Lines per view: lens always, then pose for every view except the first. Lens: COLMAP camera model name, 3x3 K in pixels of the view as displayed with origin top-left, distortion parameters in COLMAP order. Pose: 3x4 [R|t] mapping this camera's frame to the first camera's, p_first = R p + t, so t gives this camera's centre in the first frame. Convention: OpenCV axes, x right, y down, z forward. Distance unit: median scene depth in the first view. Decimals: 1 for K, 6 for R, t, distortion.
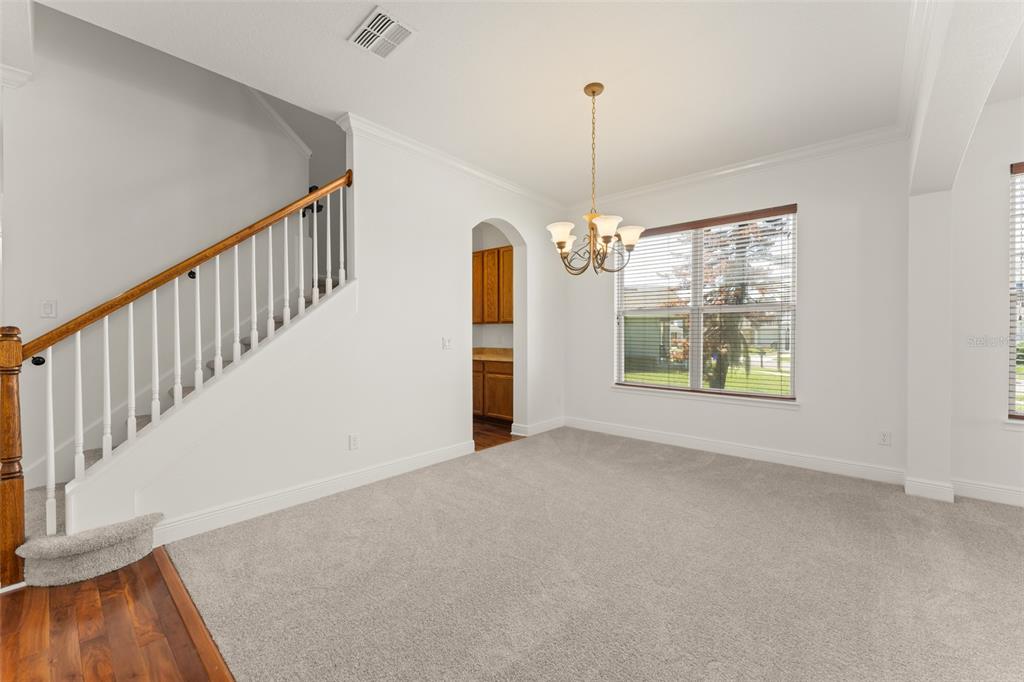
lens RADIAL K [[404.3, 0, 508.6], [0, 404.3, 340.0], [0, 0, 1]] dist [0.000584, 0.000252]
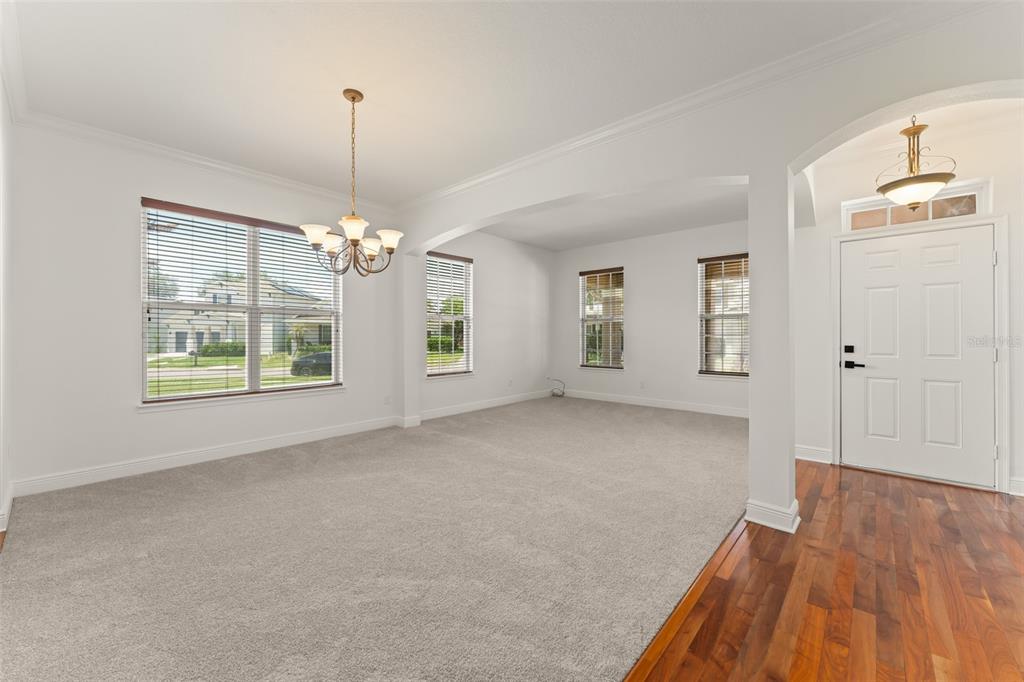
lens RADIAL K [[413.9, 0, 510.9], [0, 413.9, 336.8], [0, 0, 1]] dist [-0.005172, 0.000246]
pose [[-0.003305, 0.008093, 0.999962, -2.122677], [0.013434, 0.999877, -0.008048, 0.014771], [-0.999904, 0.013407, -0.003413, 2.001749]]
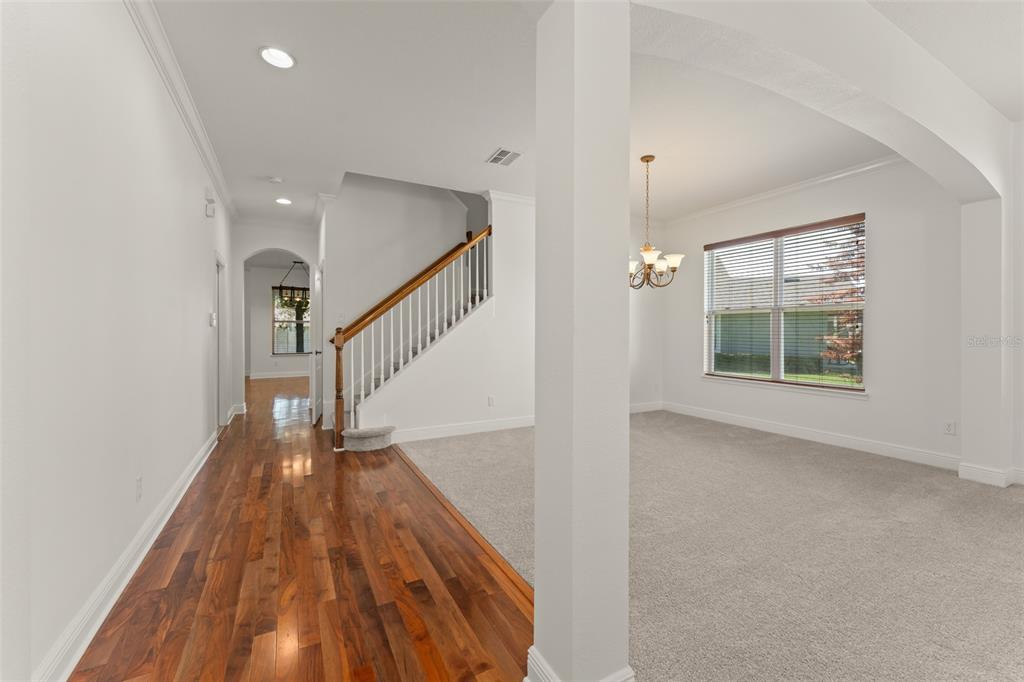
lens RADIAL K [[407.5, 0, 512.3], [0, 407.5, 333.4], [0, 0, 1]] dist [-0.001453, -0.000008]
pose [[0.940708, 0.002210, -0.339211, 0.218252], [-0.004913, 0.999963, -0.007110, 0.005261], [0.339183, 0.008355, 0.940683, -0.437225]]
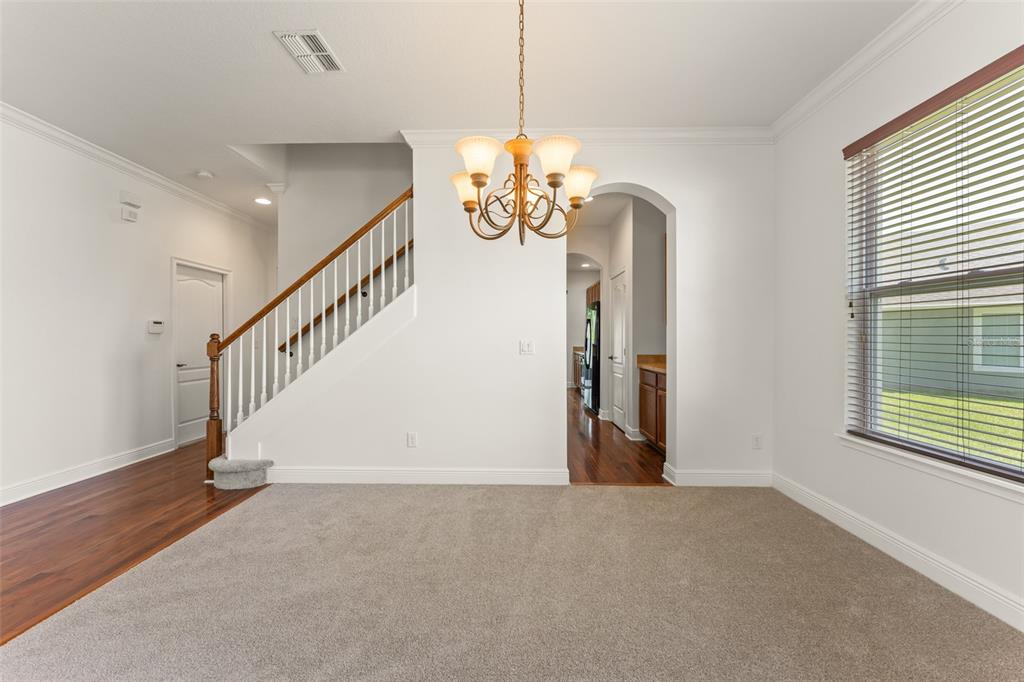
lens RADIAL K [[404.3, 0, 508.6], [0, 404.3, 340.0], [0, 0, 1]] dist [0.000584, 0.000252]
pose [[0.645257, -0.001719, -0.763963, 0.582564], [-0.007920, 0.999929, -0.008939, 0.000189], [0.763924, 0.011818, 0.645198, 0.514306]]
